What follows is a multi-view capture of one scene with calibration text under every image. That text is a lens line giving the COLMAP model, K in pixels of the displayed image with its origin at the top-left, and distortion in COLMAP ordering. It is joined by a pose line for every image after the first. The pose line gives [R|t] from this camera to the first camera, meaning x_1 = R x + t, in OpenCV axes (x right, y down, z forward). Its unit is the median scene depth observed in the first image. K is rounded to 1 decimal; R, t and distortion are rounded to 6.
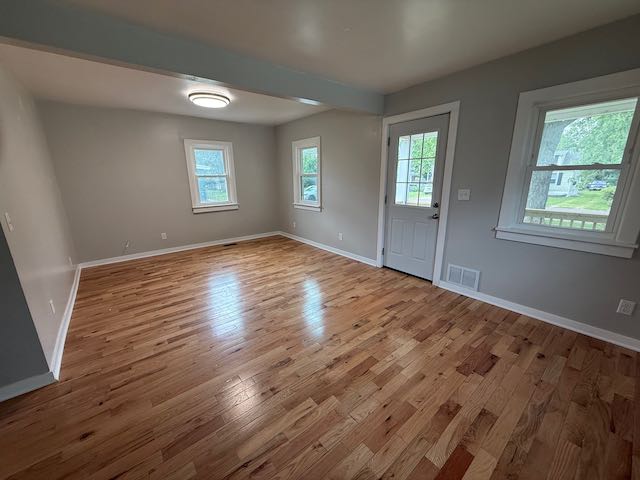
lens RADIAL K [[254.4, 0, 320.0], [0, 254.4, 240.0], [0, 0, 1]] dist [0.000982, -0.000134]
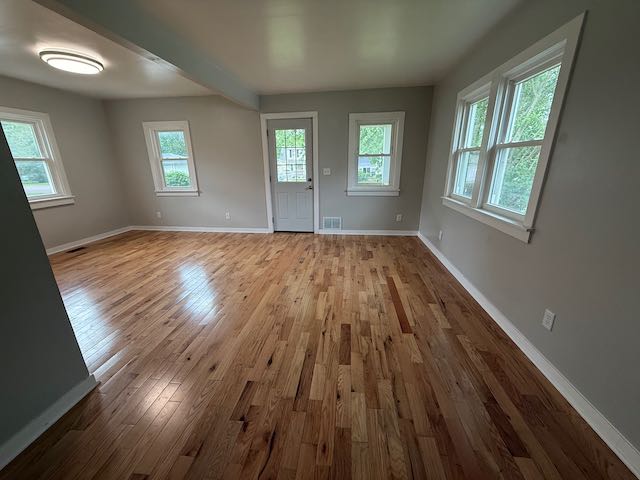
lens RADIAL K [[254.4, 0, 320.0], [0, 254.4, 240.0], [0, 0, 1]] dist [0.000982, -0.000134]
pose [[0.712841, -0.199376, 0.672389, -0.529828], [0.174219, 0.979028, 0.105600, 0.056799], [-0.679342, 0.041867, 0.732626, -0.109075]]
